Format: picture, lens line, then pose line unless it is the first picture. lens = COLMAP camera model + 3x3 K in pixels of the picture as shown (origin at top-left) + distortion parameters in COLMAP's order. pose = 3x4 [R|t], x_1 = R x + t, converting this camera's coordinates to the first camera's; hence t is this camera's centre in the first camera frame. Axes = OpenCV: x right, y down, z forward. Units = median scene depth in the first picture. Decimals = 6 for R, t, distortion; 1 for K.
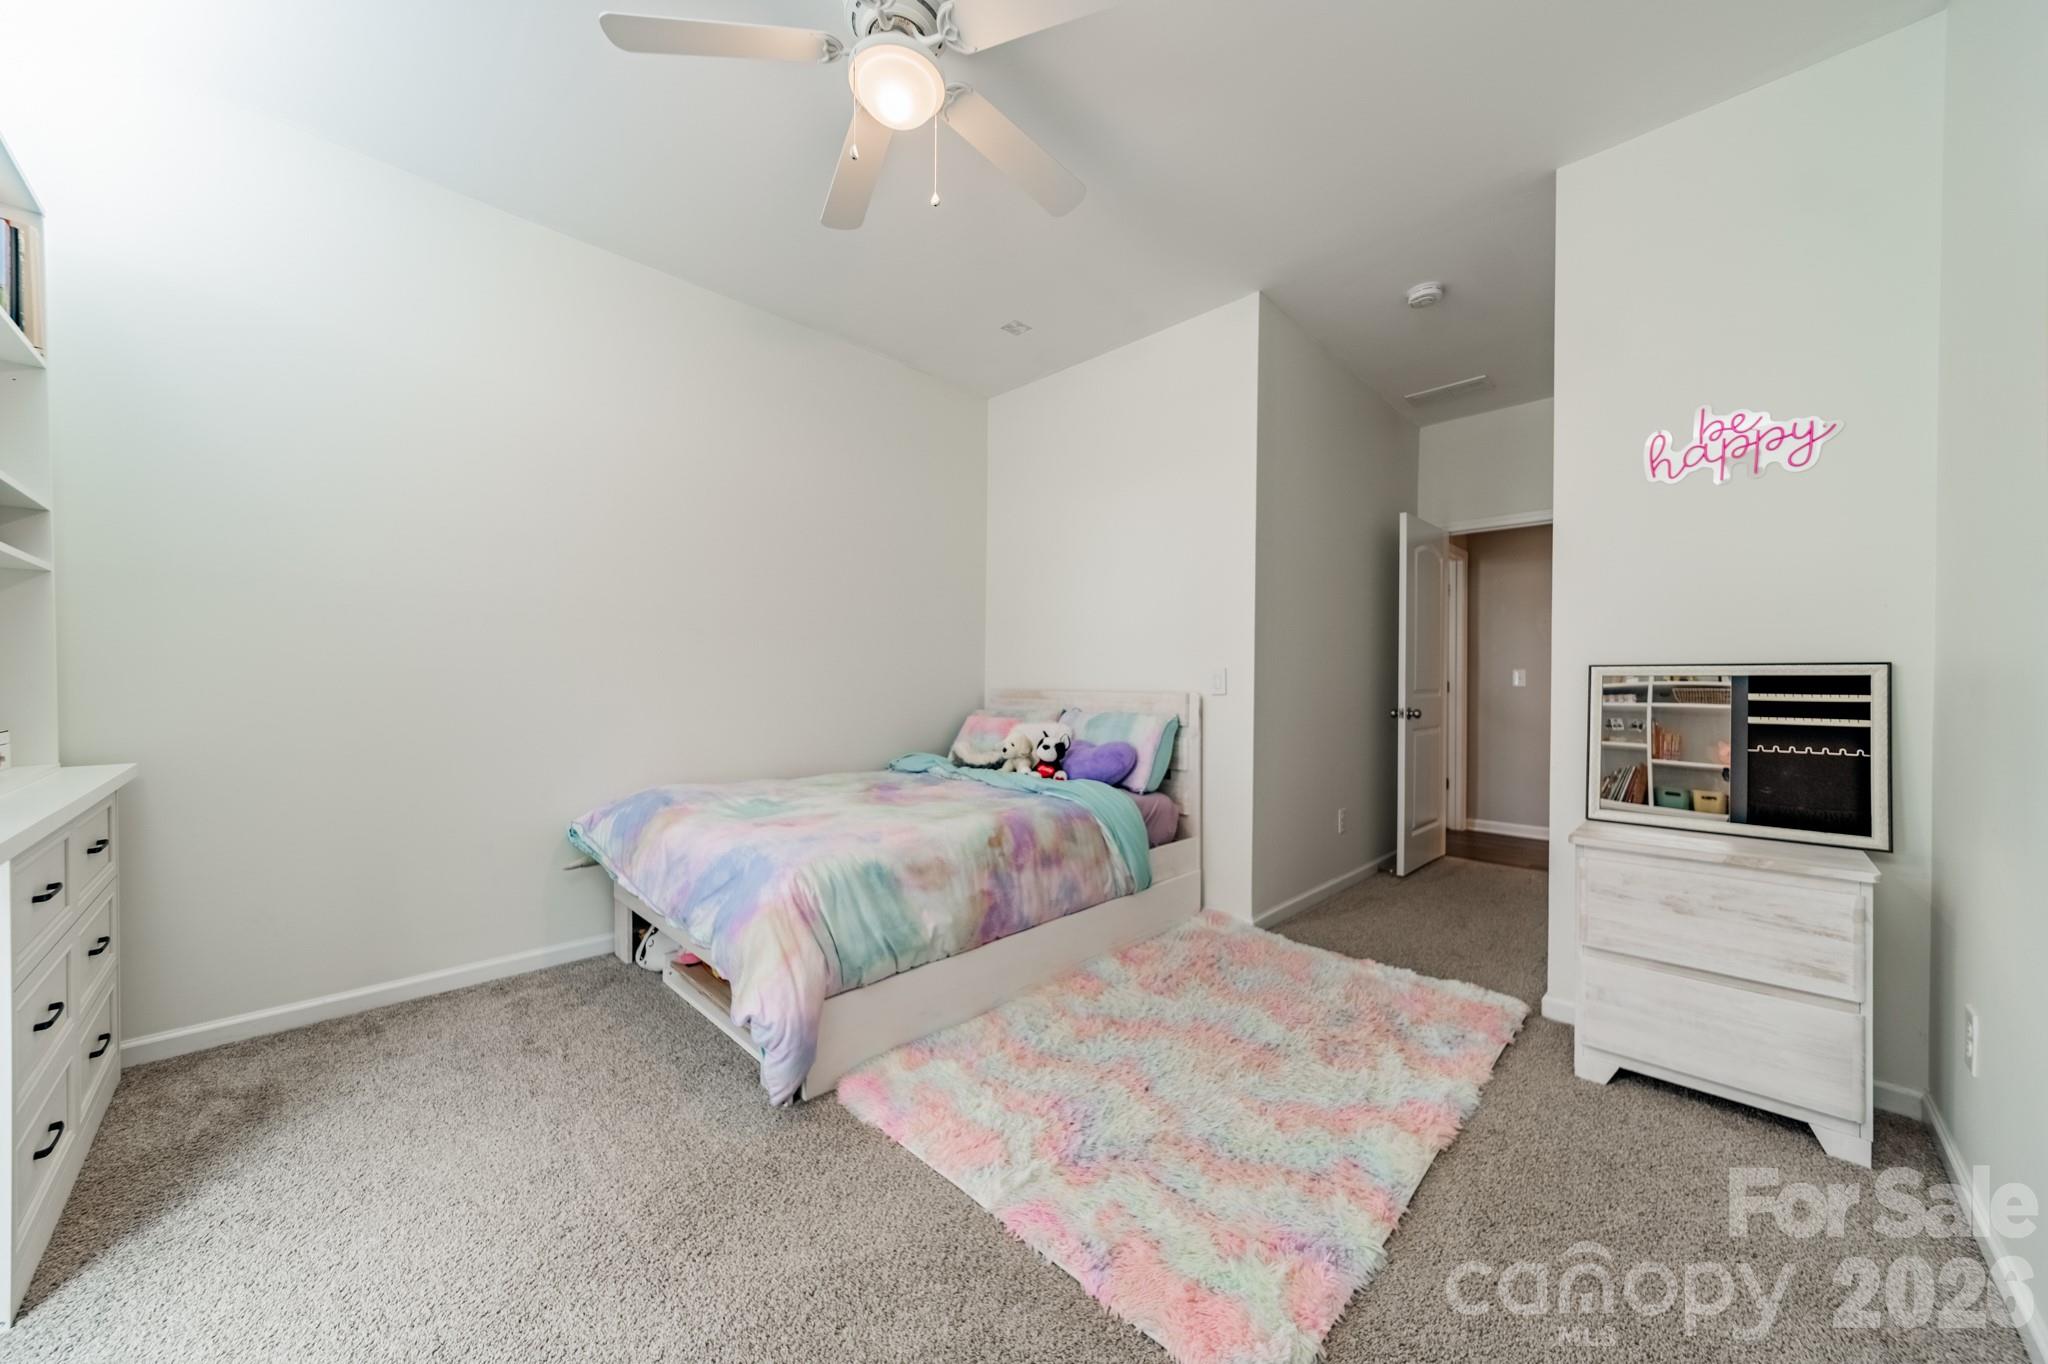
lens RADIAL K [[717.7, 0, 1033.0], [0, 717.7, 690.3], [0, 0, 1]] dist [0.007003, -0.000372]
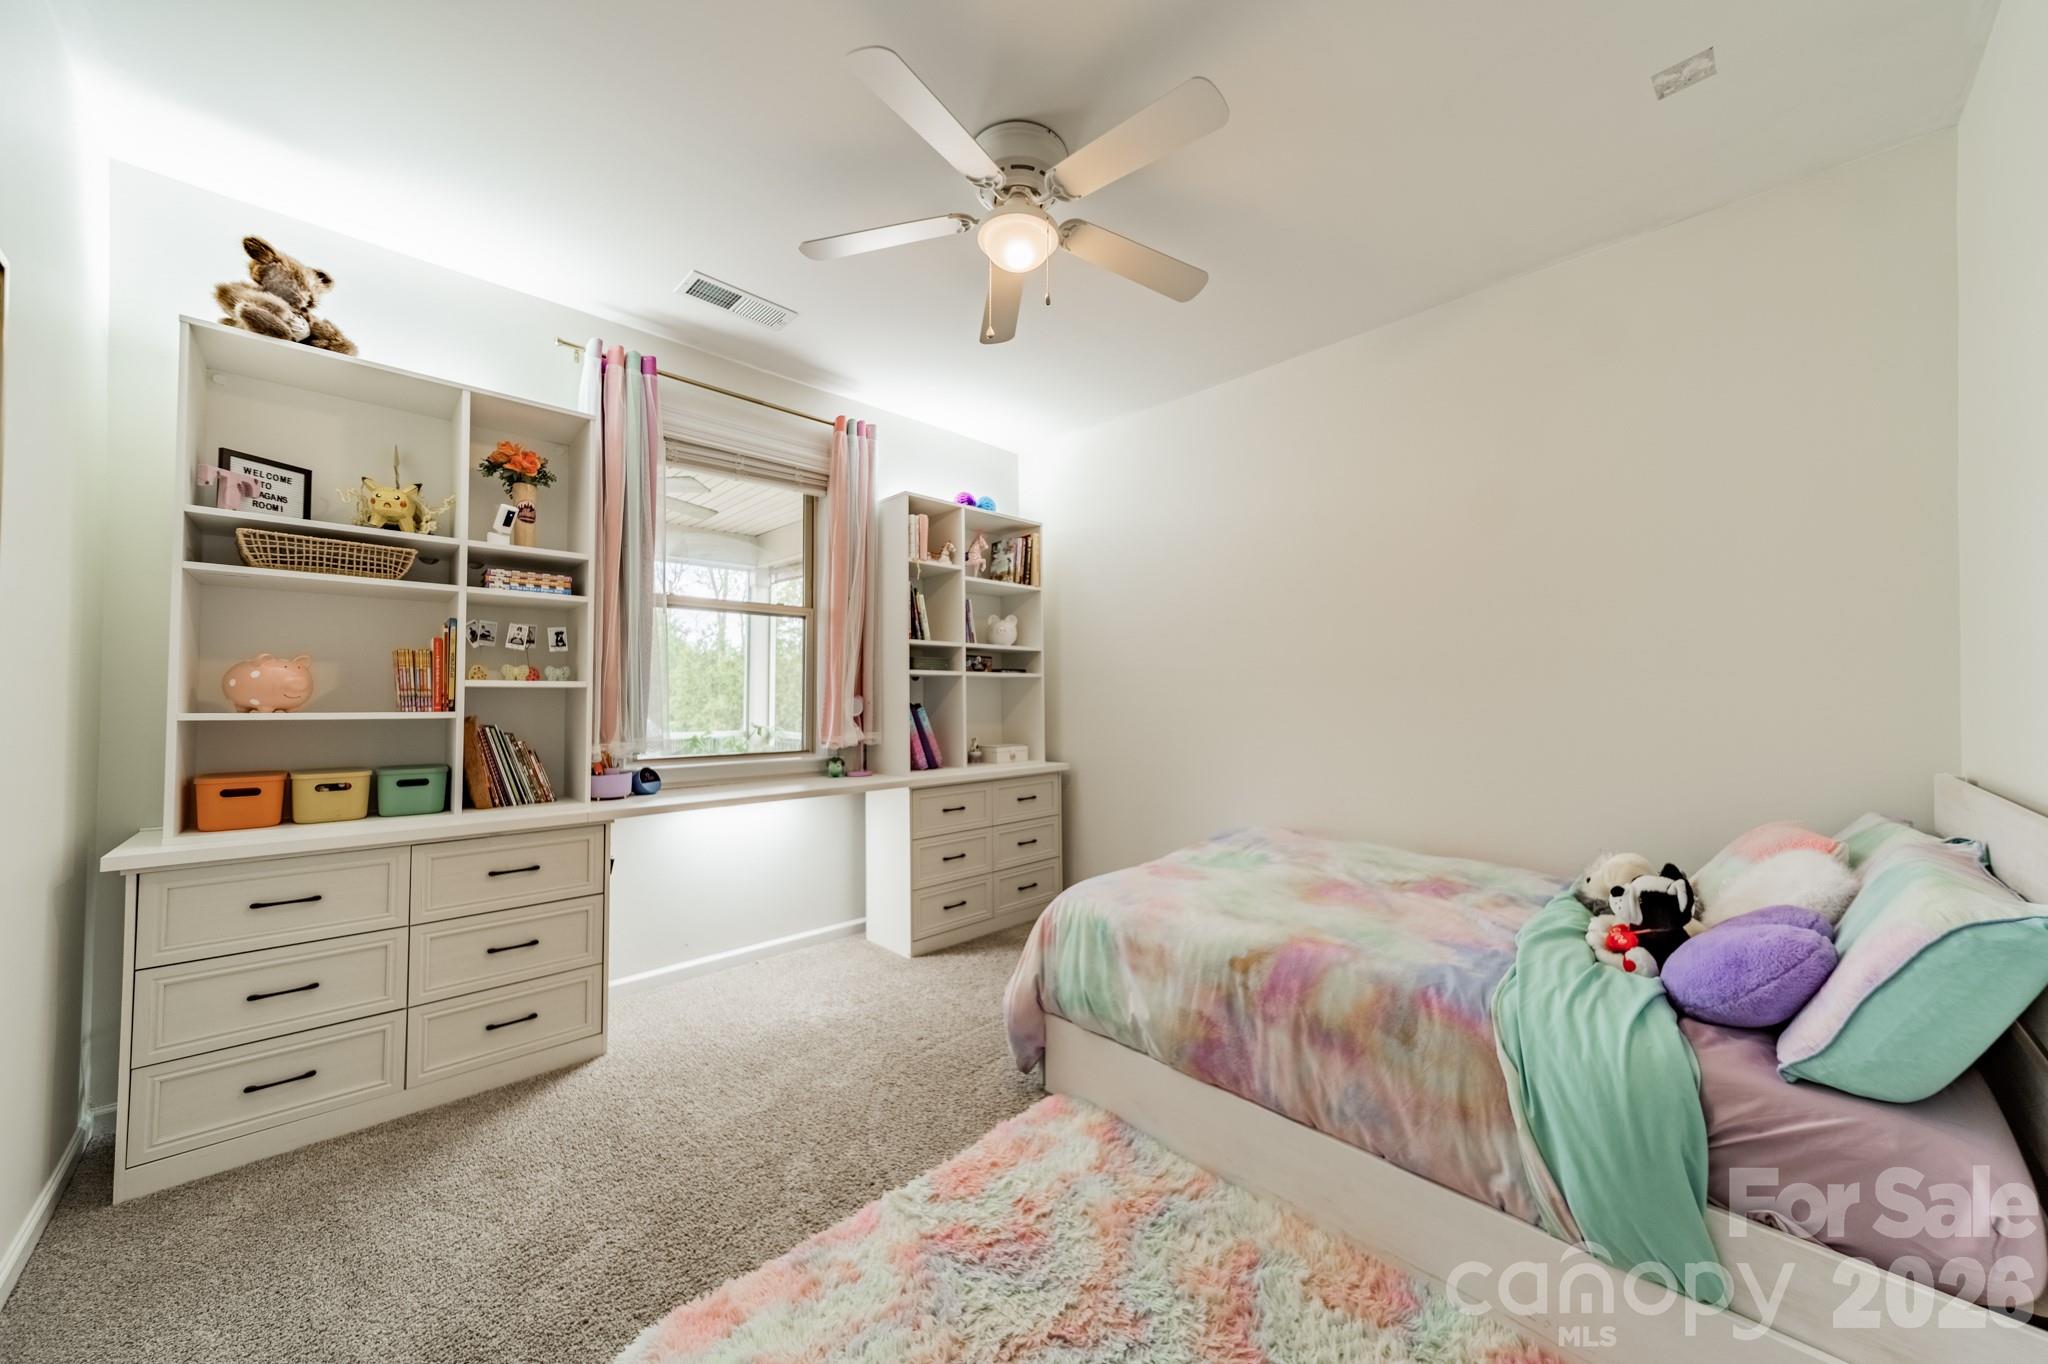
lens RADIAL K [[717.7, 0, 1033.8], [0, 717.7, 681.2], [0, 0, 1]] dist [0.007003, -0.000372]
pose [[-0.027936, -0.025151, -0.999293, 0.732036], [-0.006058, 0.999669, -0.024991, -0.072267], [0.999591, 0.005355, -0.028080, 0.803247]]
